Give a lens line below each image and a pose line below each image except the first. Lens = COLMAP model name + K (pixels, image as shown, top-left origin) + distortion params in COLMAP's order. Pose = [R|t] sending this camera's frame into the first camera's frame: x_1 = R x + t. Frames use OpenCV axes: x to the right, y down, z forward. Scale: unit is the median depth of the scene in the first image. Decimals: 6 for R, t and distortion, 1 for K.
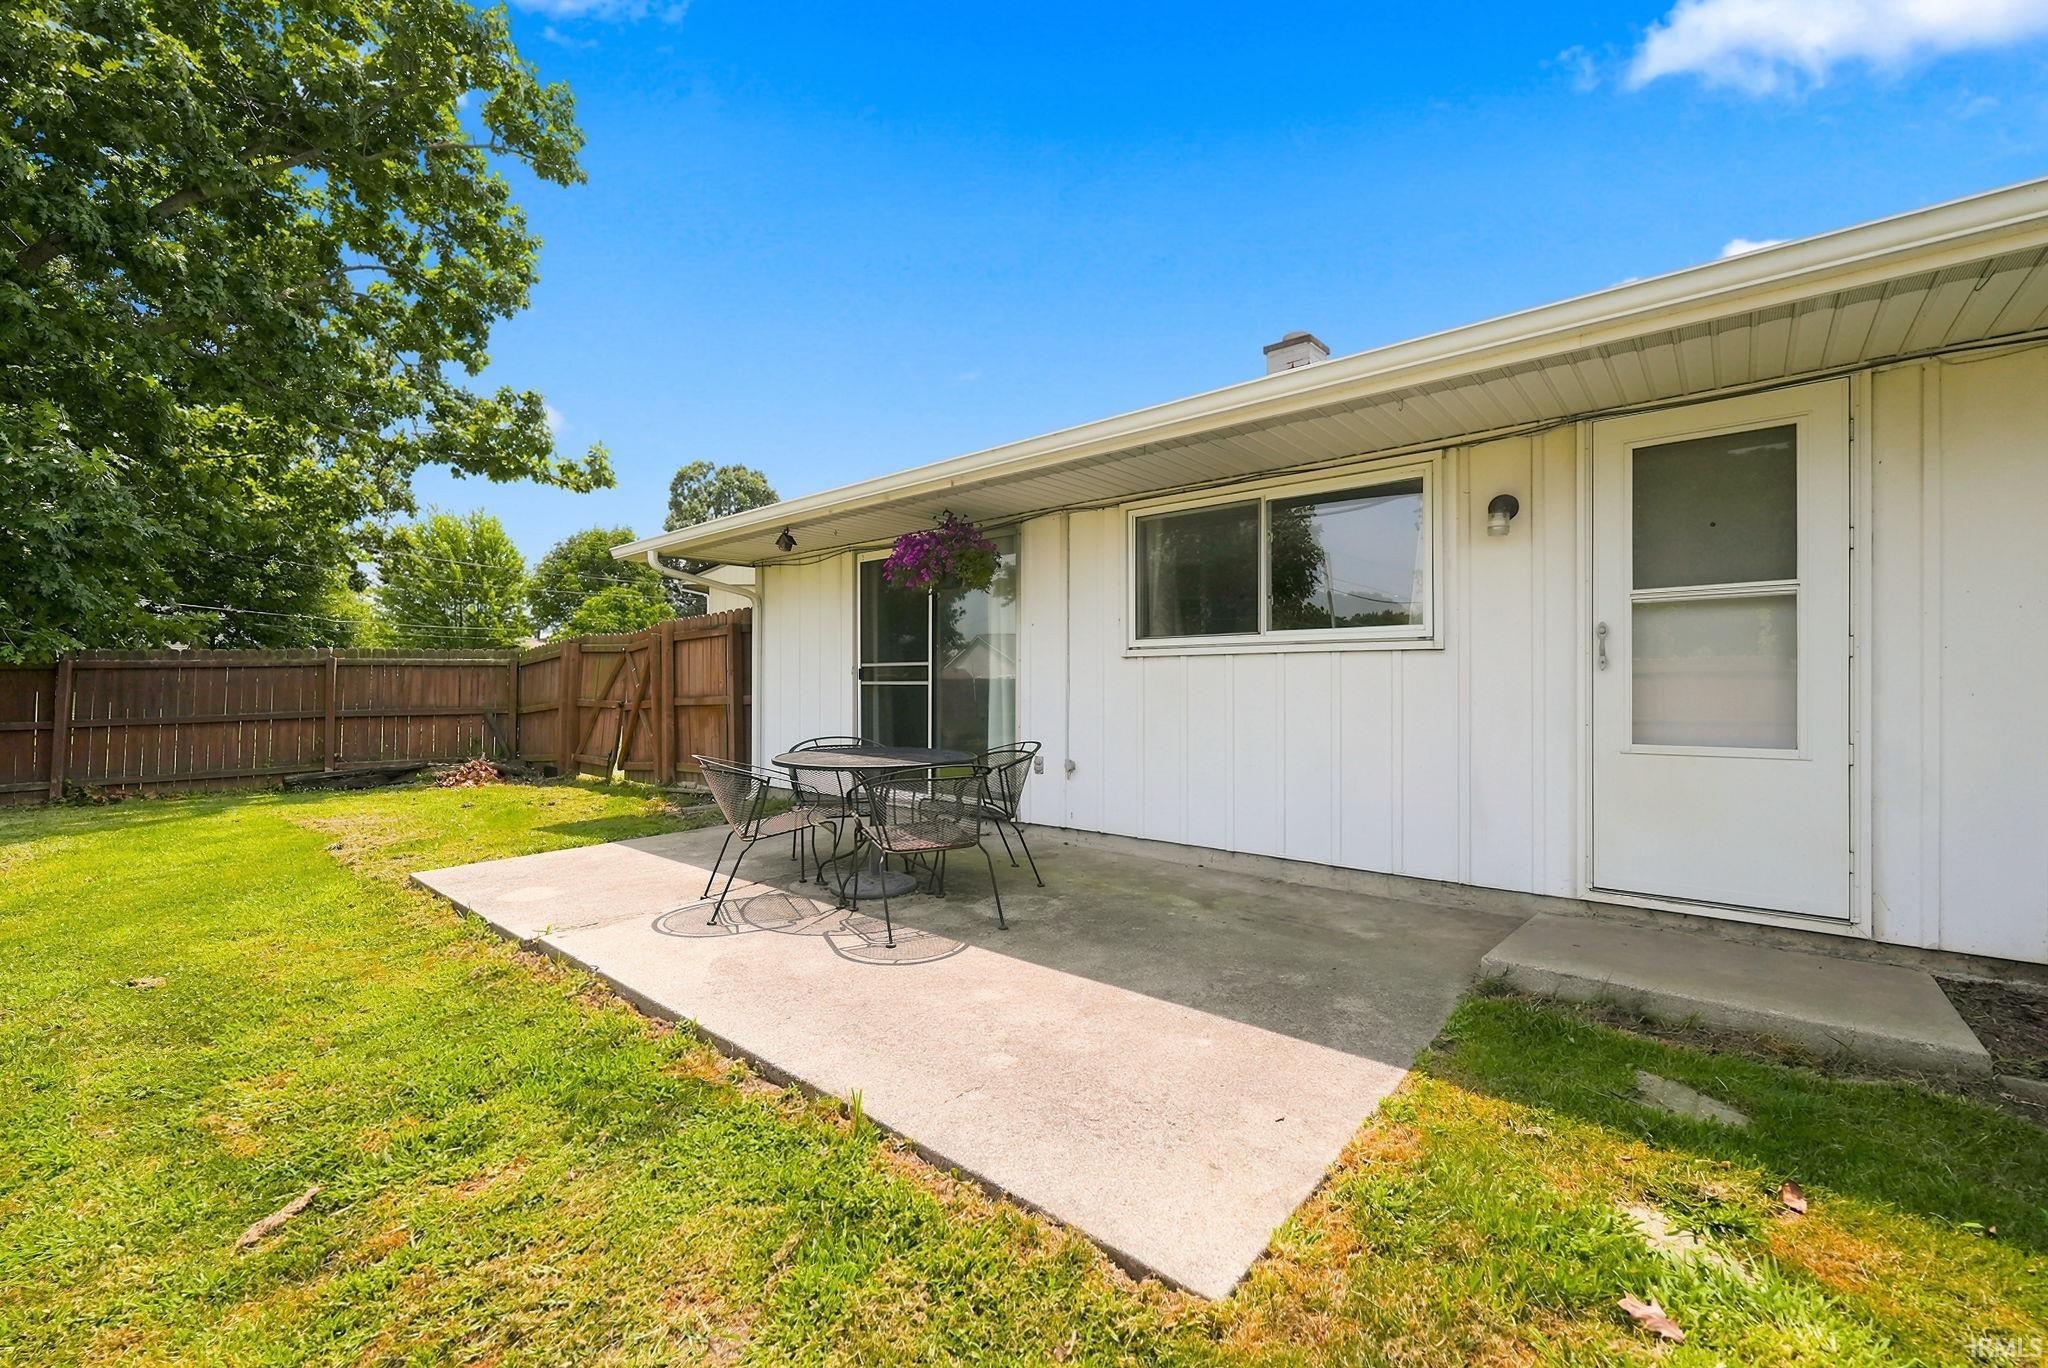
lens RADIAL K [[834.2, 0, 1024.5], [0, 834.2, 686.9], [0, 0, 1]] dist [0.000112, 0.000034]
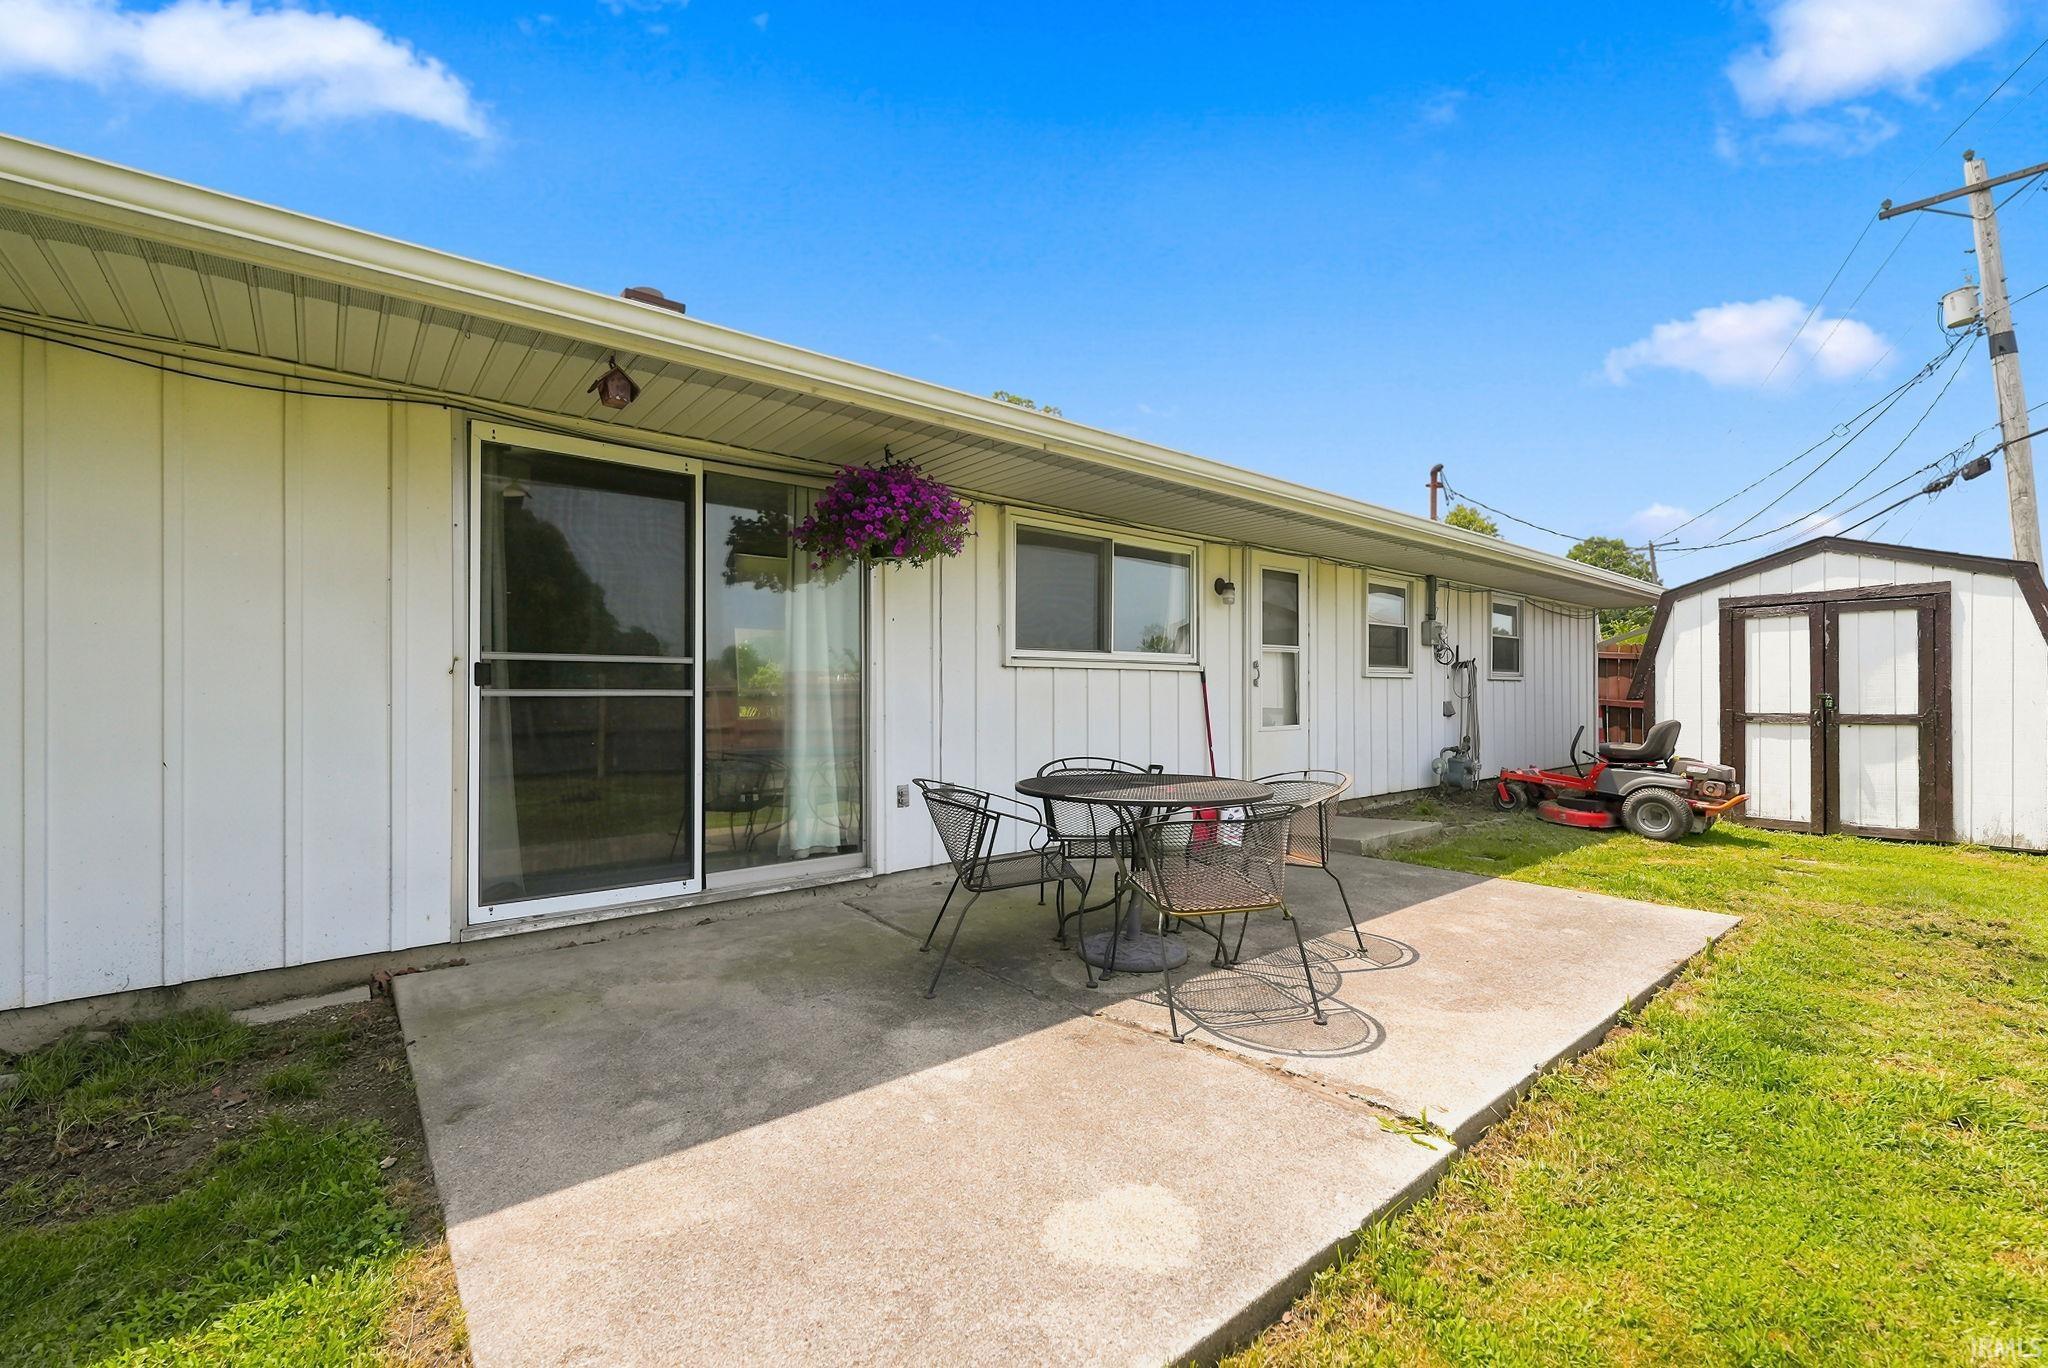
lens RADIAL K [[834.2, 0, 1024.5], [0, 834.2, 686.9], [0, 0, 1]] dist [0.000112, 0.000034]
pose [[0.164238, 0.002385, 0.986418, -1.099206], [-0.001524, 0.999996, -0.002164, -0.012627], [-0.986420, -0.001148, 0.164241, 1.088306]]
